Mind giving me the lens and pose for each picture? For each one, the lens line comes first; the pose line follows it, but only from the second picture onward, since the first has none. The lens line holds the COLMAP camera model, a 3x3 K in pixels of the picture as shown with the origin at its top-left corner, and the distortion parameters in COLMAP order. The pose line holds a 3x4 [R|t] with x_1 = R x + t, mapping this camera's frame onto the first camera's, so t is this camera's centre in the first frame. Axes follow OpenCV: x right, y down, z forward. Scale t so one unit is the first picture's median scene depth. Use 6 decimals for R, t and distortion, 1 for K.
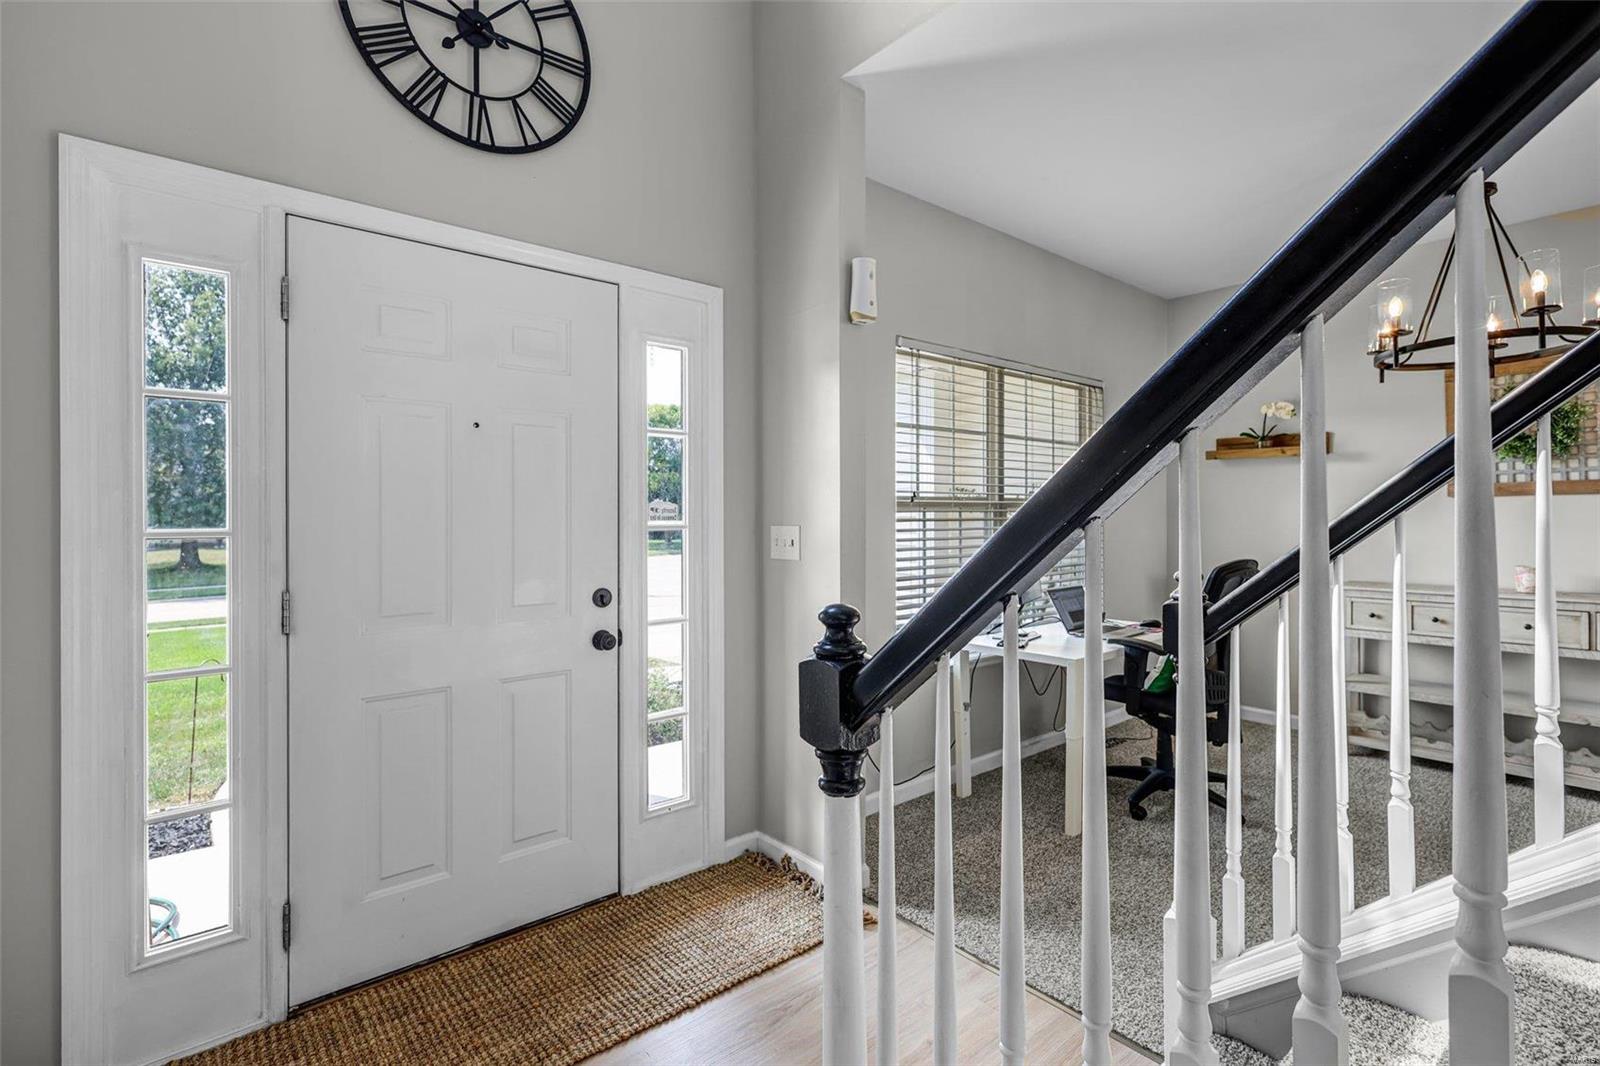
lens RADIAL K [[746.7, 0, 810.8], [0, 746.7, 522.8], [0, 0, 1]] dist [-0.003673, 0.000502]
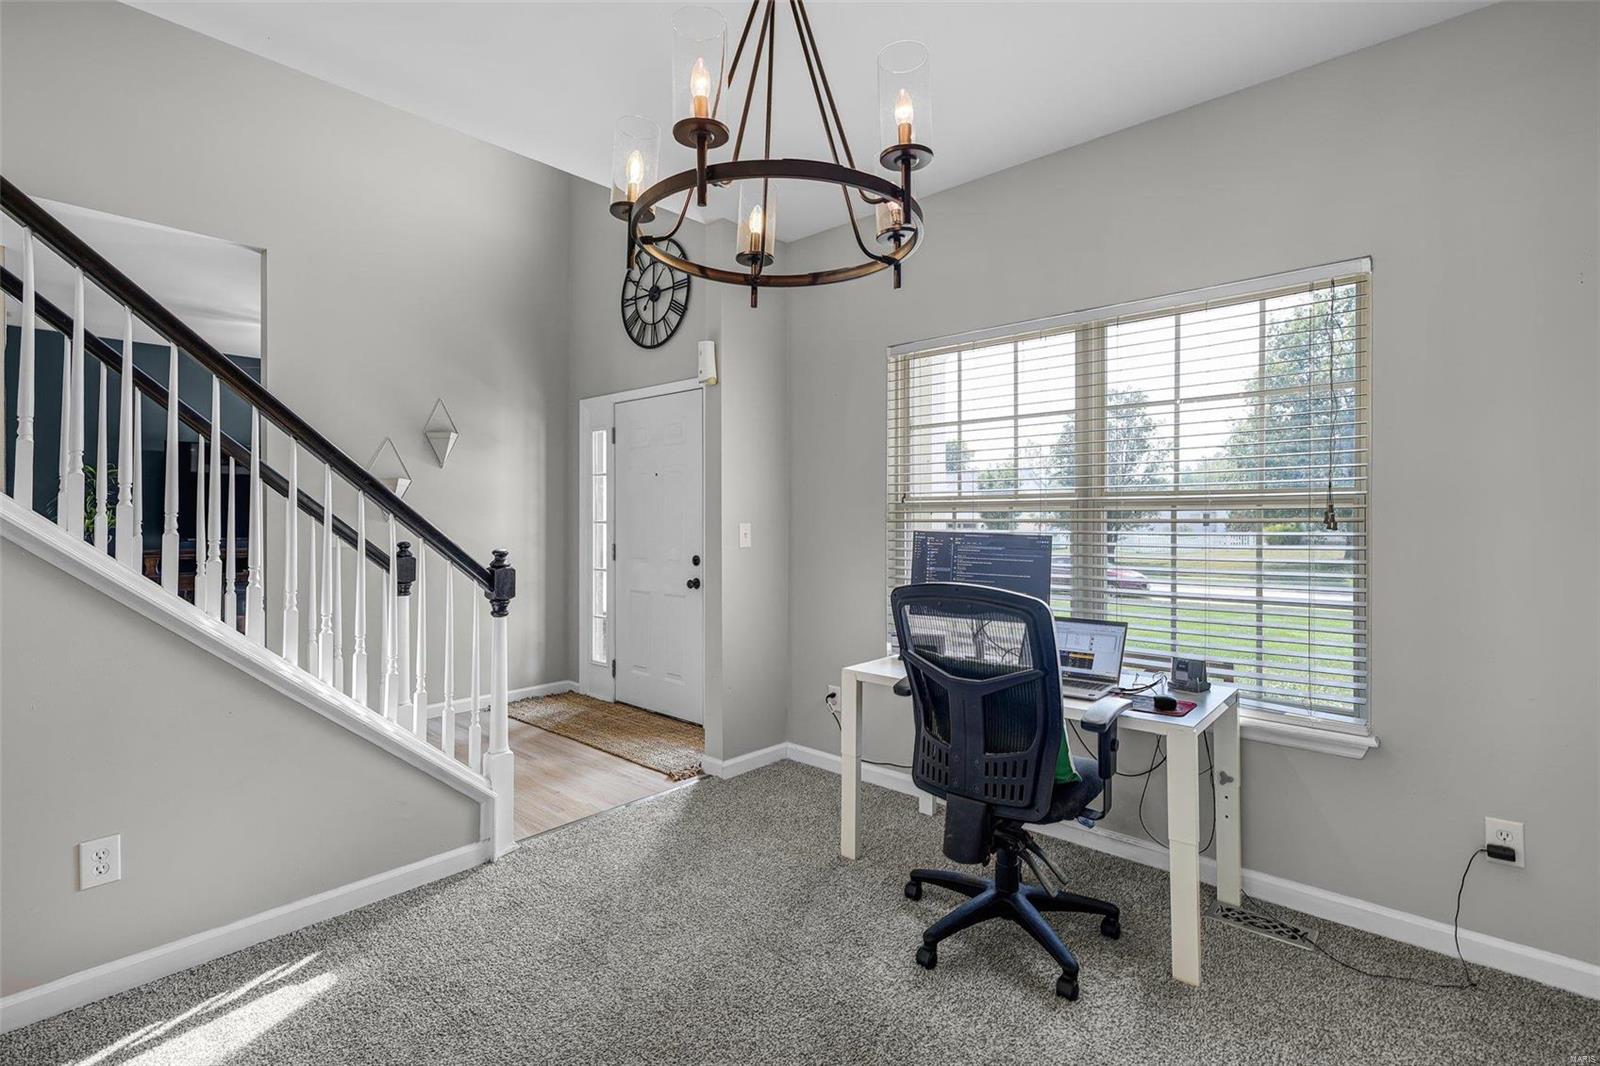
lens RADIAL K [[746.7, 0, 813.2], [0, 746.7, 522.0], [0, 0, 1]] dist [-0.003673, 0.000502]
pose [[0.147385, 0.012885, -0.988995, 1.751117], [-0.006516, 0.999906, 0.012056, -0.021268], [0.989058, 0.004668, 0.147455, 1.114086]]
